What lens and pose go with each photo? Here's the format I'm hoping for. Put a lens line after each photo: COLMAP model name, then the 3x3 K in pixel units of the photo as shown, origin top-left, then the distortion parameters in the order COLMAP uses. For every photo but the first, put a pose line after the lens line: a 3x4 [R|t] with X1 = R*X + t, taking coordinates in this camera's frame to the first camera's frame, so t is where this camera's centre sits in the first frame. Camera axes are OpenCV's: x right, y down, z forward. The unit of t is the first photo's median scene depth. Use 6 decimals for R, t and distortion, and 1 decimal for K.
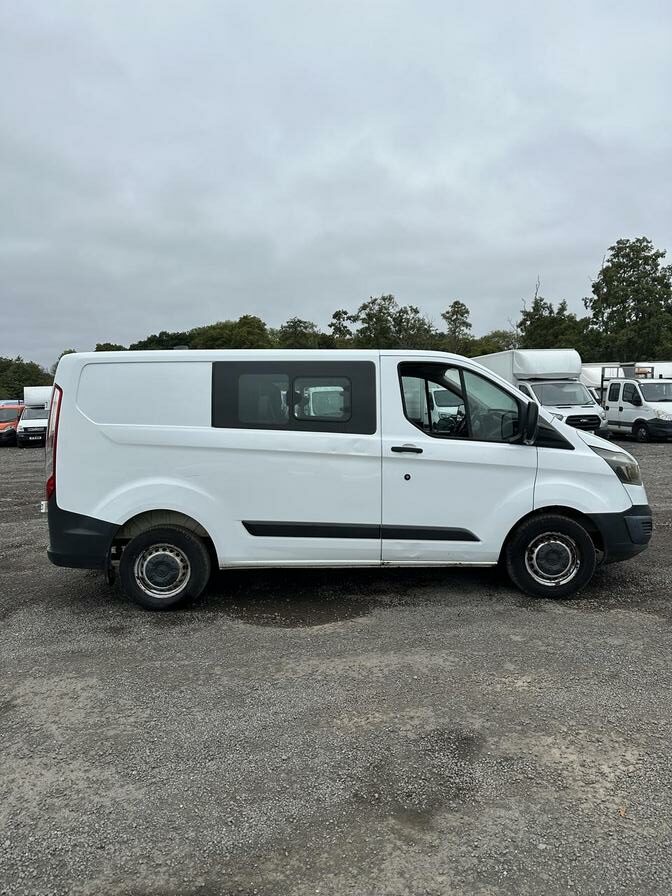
lens RADIAL K [[611.3, 0, 349.4], [0, 611.3, 446.9], [0, 0, 1]] dist [0.063165, 0.000222]
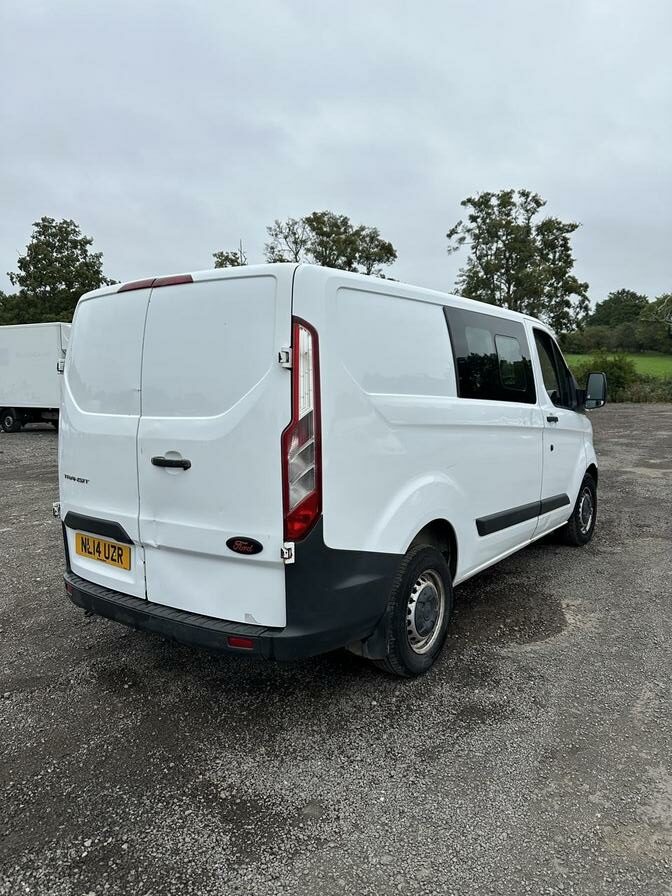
lens RADIAL K [[626.0, 0, 343.0], [0, 626.0, 445.5], [0, 0, 1]] dist [0.069482, -0.120575]
pose [[0.617980, -0.068048, 0.783244, -0.069032], [0.054609, 0.997556, 0.043581, -0.001148], [-0.784295, 0.015840, 0.620186, 0.049859]]
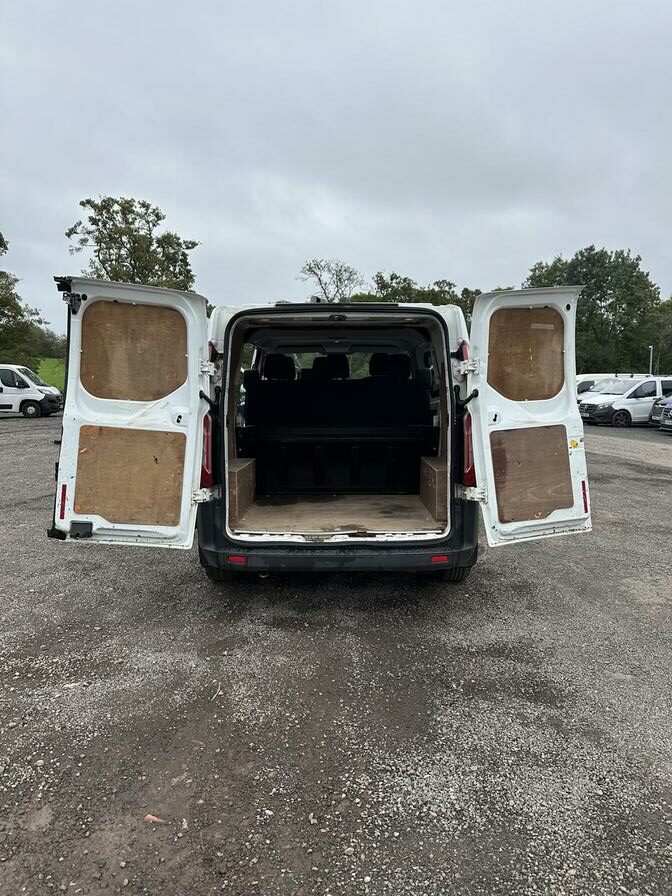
lens RADIAL K [[624.2, 0, 336.0], [0, 624.2, 448.0], [0, 0, 1]] dist [0.009775, -0.000167]
pose [[0.058628, -0.079635, 0.995098, -0.094727], [0.068577, 0.994780, 0.075570, -0.002502], [-0.995922, 0.063811, 0.063783, 0.079691]]
